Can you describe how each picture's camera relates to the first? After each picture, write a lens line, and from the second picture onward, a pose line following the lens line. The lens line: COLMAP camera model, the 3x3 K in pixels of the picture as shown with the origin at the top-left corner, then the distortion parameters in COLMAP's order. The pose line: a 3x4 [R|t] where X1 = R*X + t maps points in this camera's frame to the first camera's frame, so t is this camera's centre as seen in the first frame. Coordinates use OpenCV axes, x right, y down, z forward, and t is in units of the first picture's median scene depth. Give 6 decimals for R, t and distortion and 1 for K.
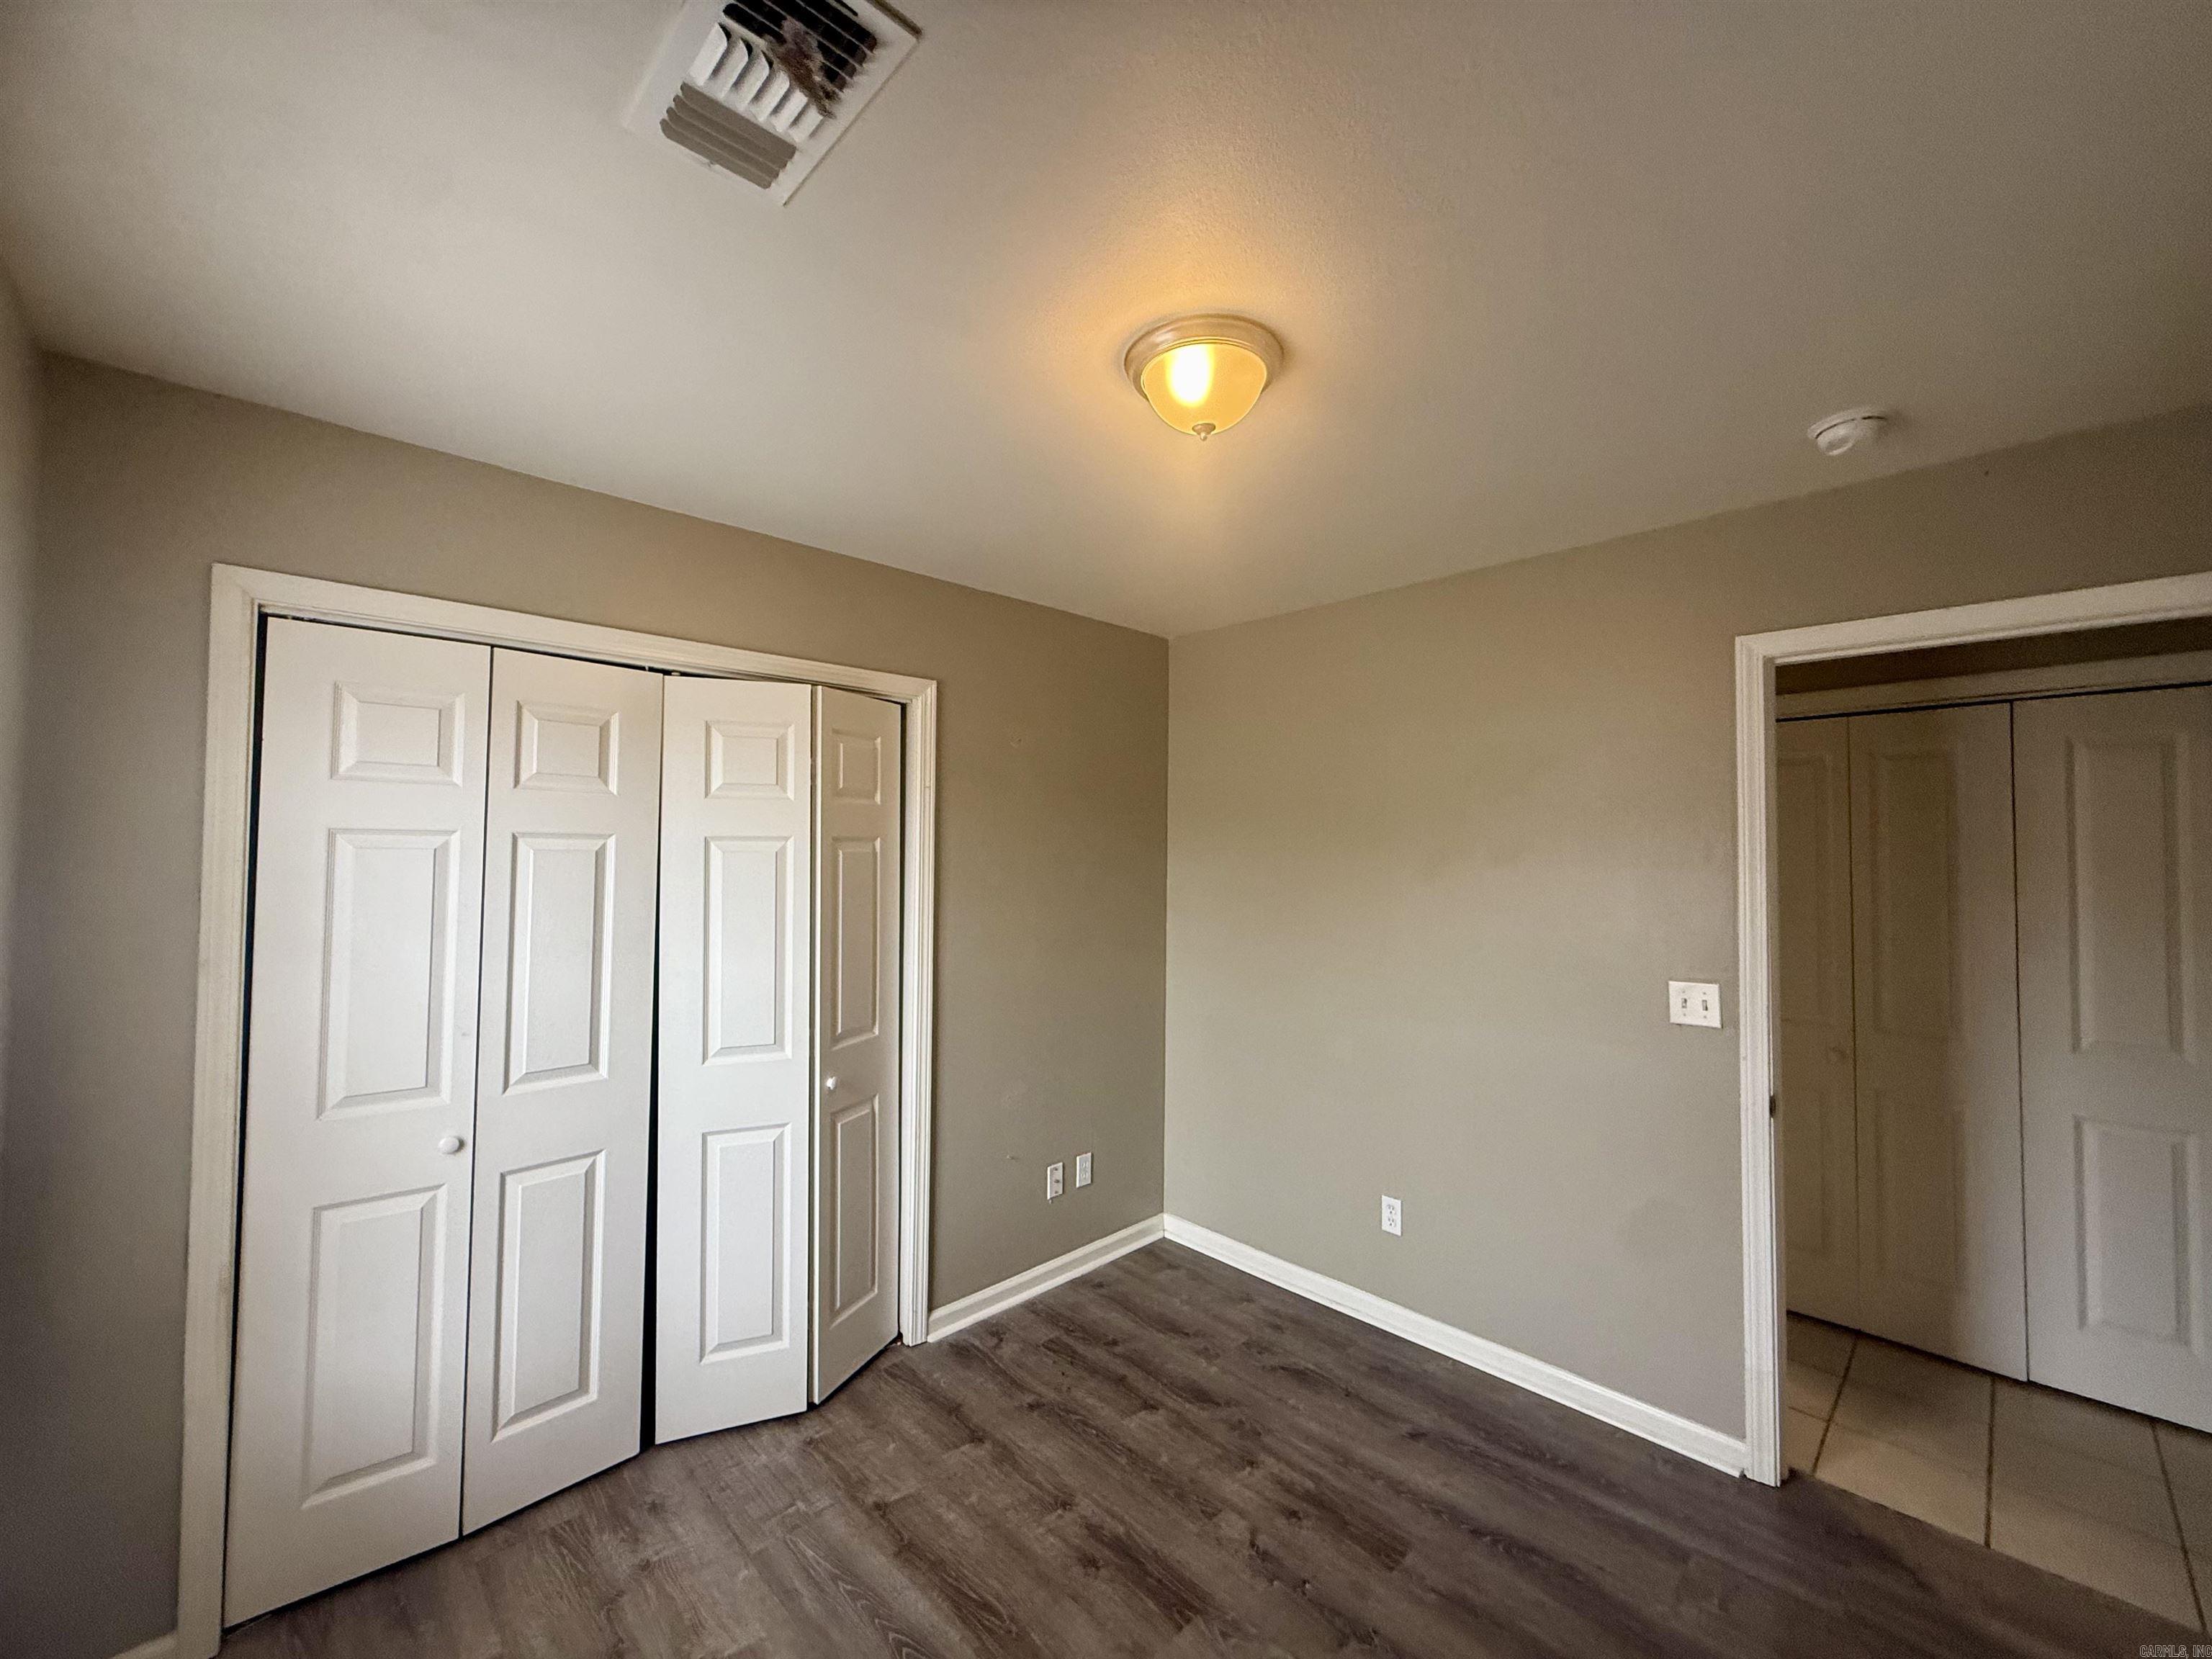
lens RADIAL K [[882.8, 0, 1106.0], [0, 882.8, 829.5], [0, 0, 1]] dist [0.000056, 0.000060]
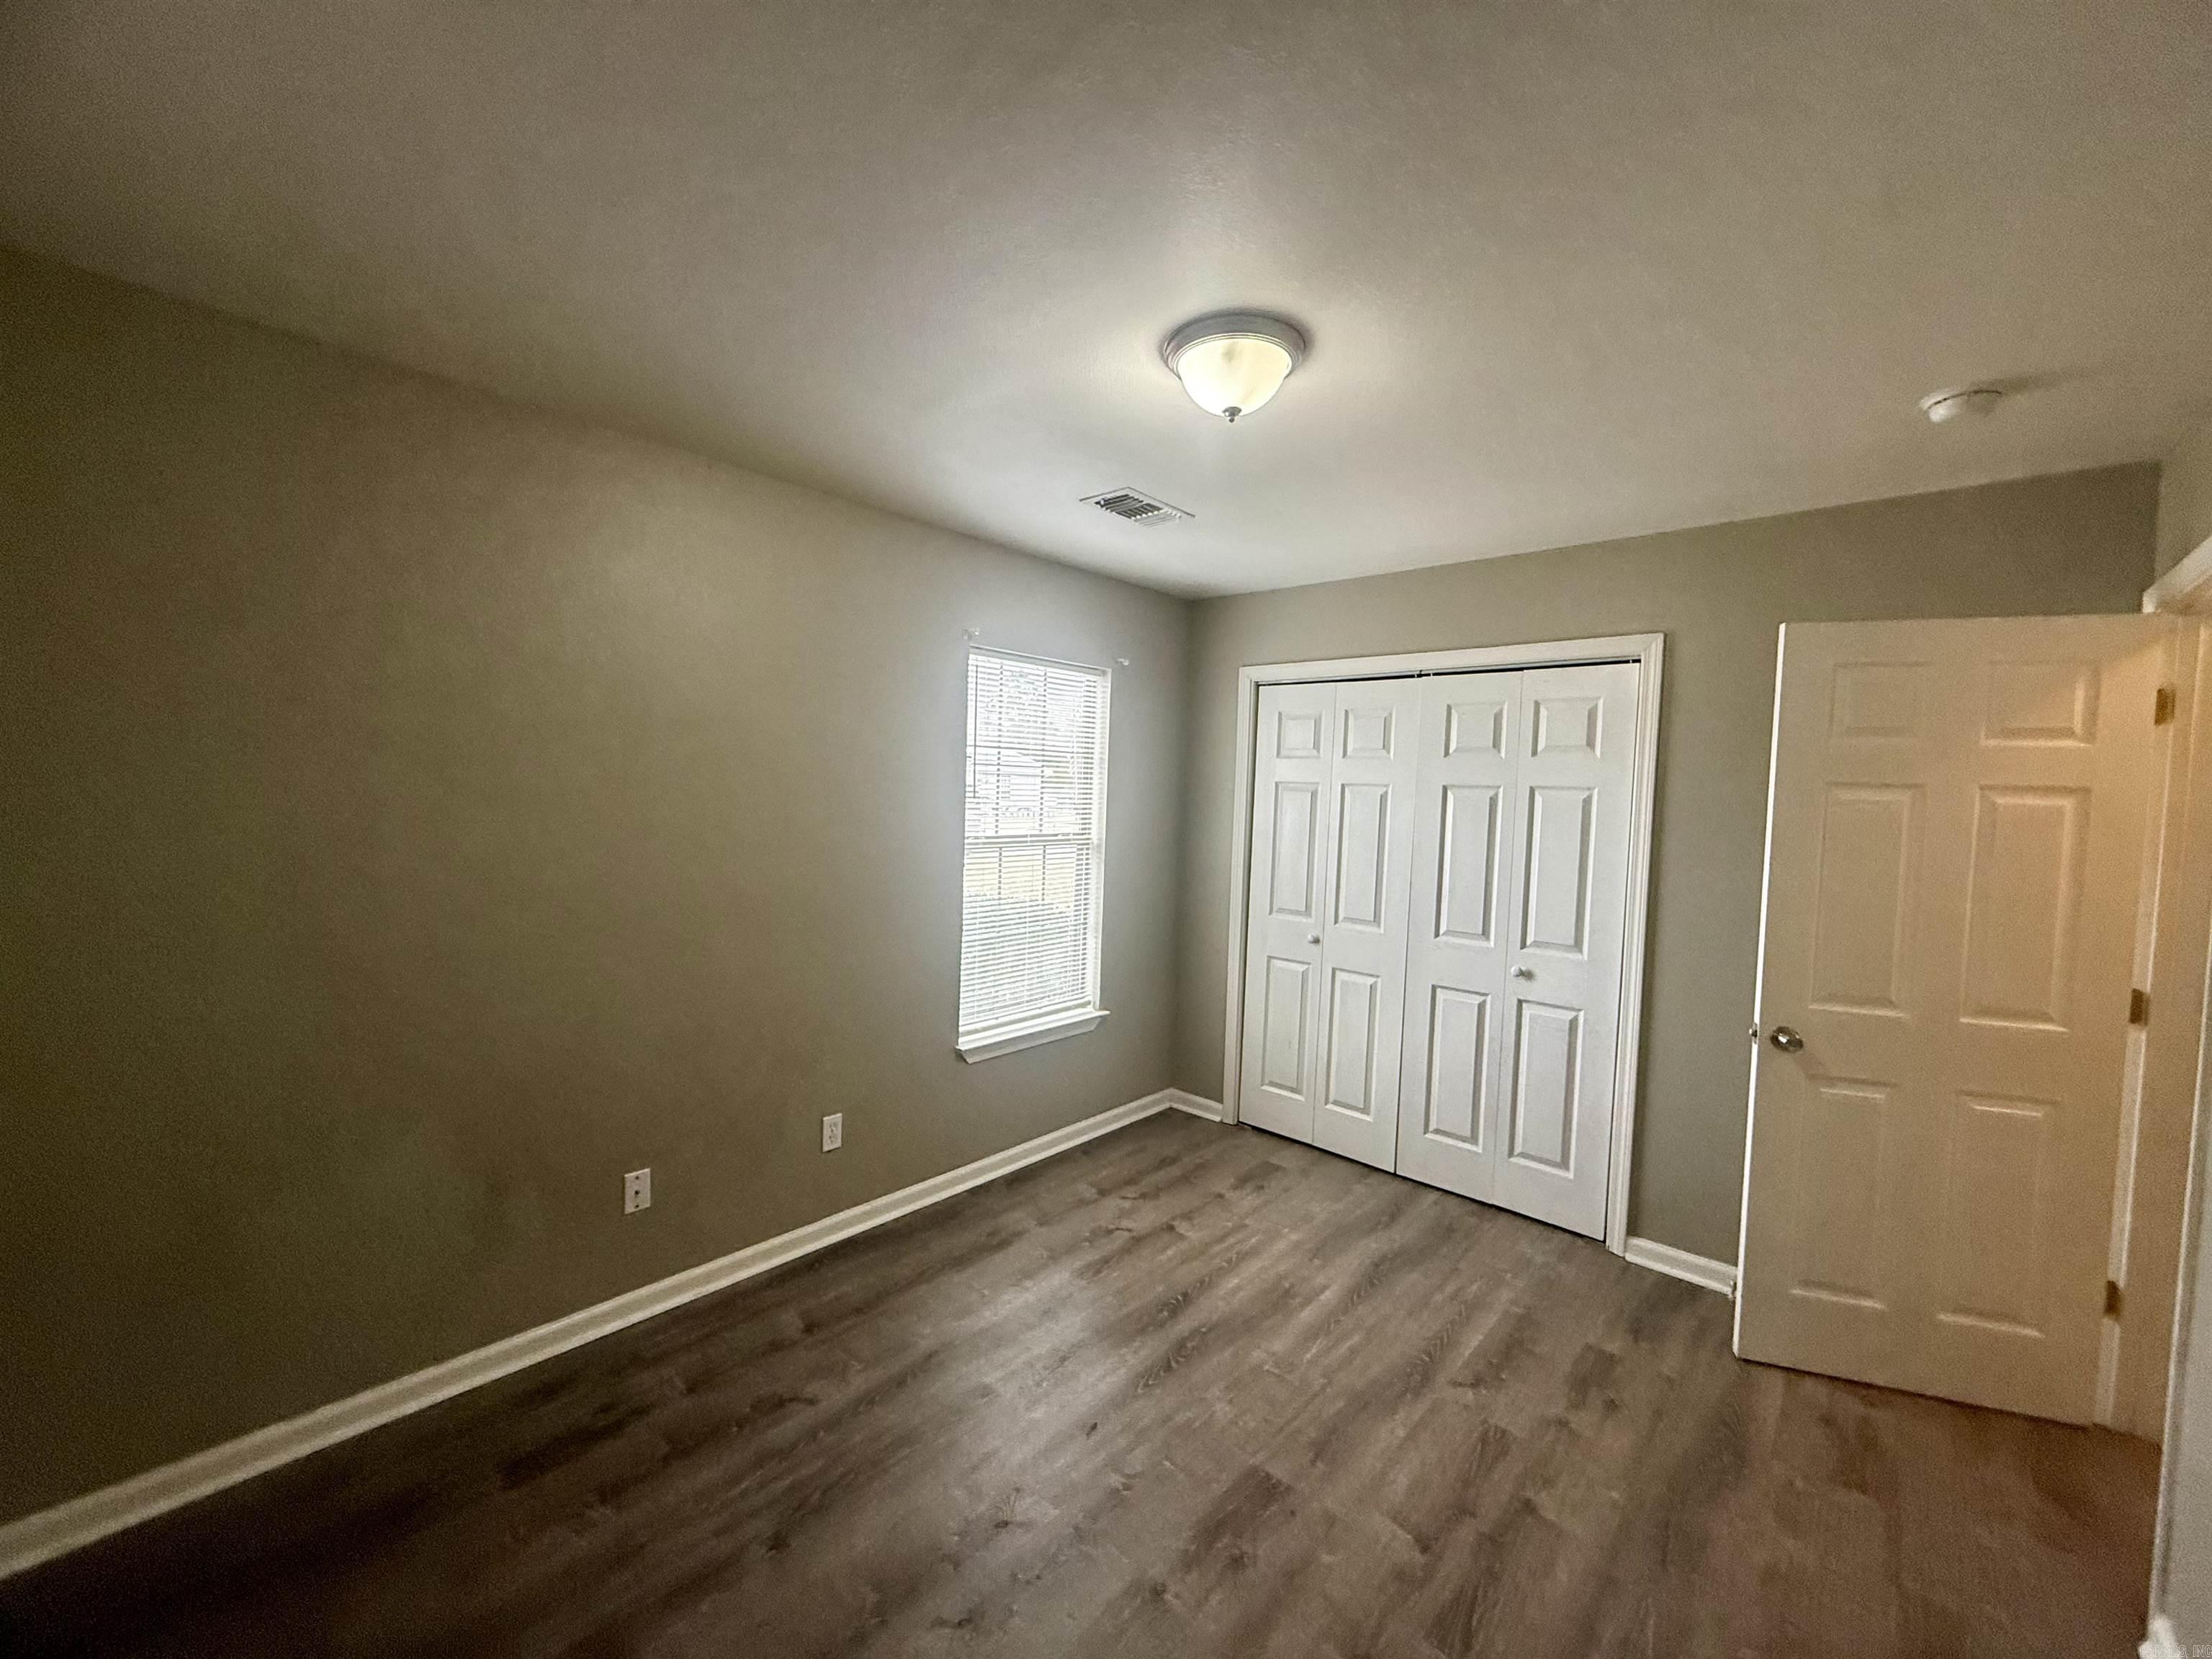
lens RADIAL K [[882.8, 0, 1106.0], [0, 882.8, 829.5], [0, 0, 1]] dist [0.000056, 0.000060]
pose [[0.056477, 0.046768, -0.997308, 0.817946], [-0.000999, 0.998904, 0.046787, 0.010916], [0.998403, -0.001646, 0.056462, 0.315515]]
